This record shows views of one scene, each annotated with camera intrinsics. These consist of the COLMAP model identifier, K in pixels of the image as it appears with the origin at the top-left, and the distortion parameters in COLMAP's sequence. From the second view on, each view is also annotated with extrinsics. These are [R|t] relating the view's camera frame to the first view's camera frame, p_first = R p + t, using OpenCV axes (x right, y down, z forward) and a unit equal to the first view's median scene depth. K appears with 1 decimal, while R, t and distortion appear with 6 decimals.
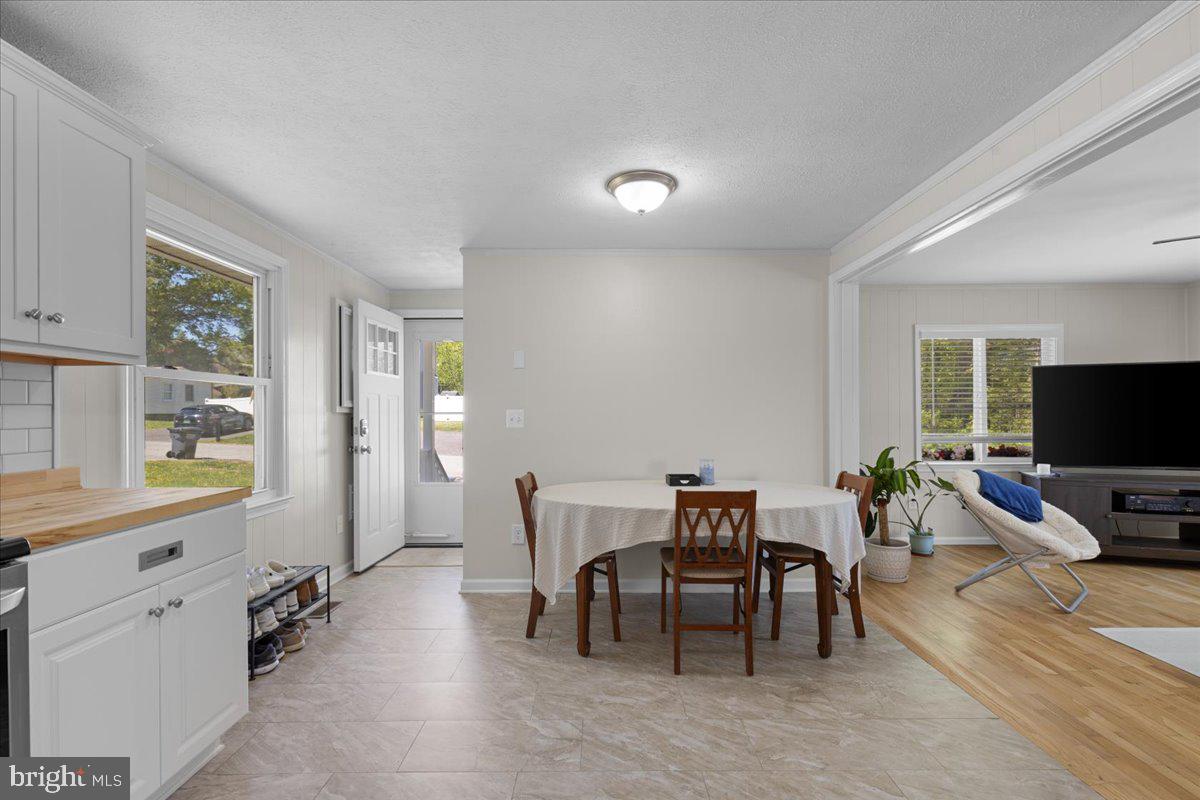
lens RADIAL K [[521.7, 0, 600.0], [0, 521.7, 400.0], [0, 0, 1]] dist [-0.000158, 0.000058]
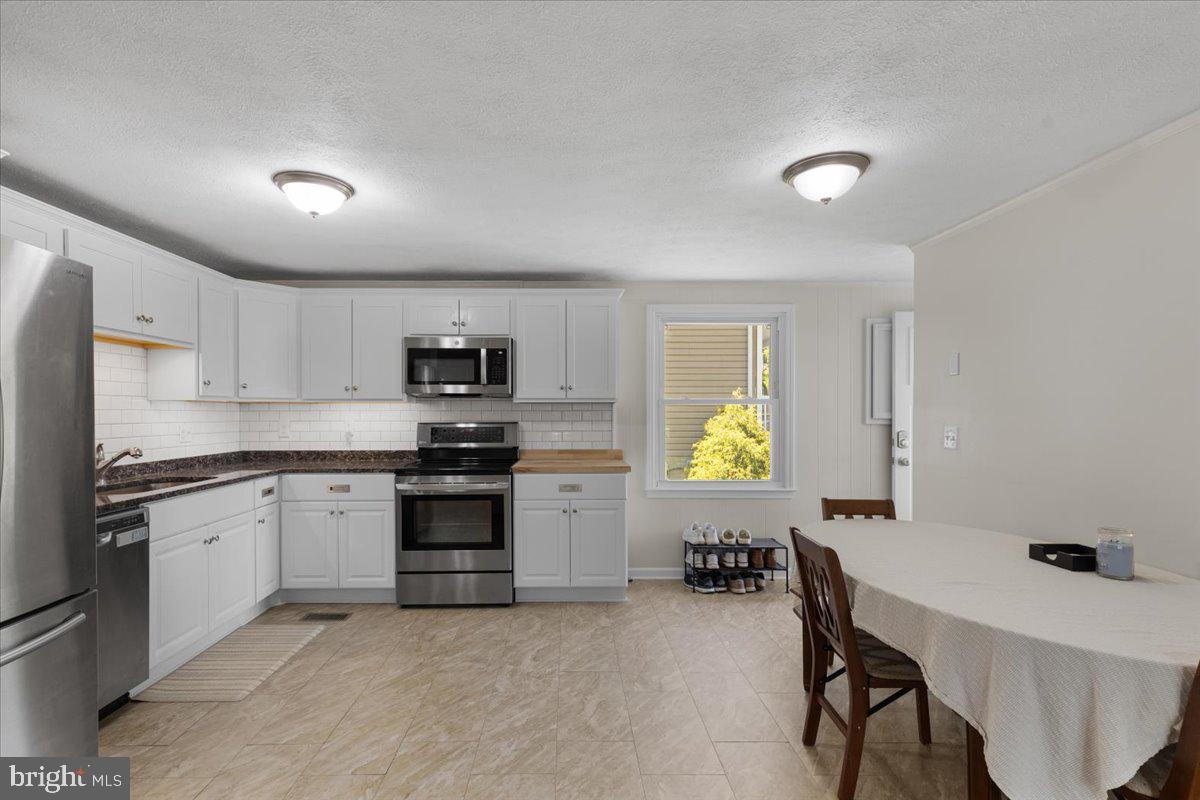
lens RADIAL K [[541.4, 0, 601.0], [0, 541.4, 414.4], [0, 0, 1]] dist [-0.000390, 0.000010]
pose [[0.028719, 0.003967, -0.999580, 0.648088], [0.024142, 0.999698, 0.004662, -0.015269], [0.999296, -0.024266, 0.028614, 0.445591]]
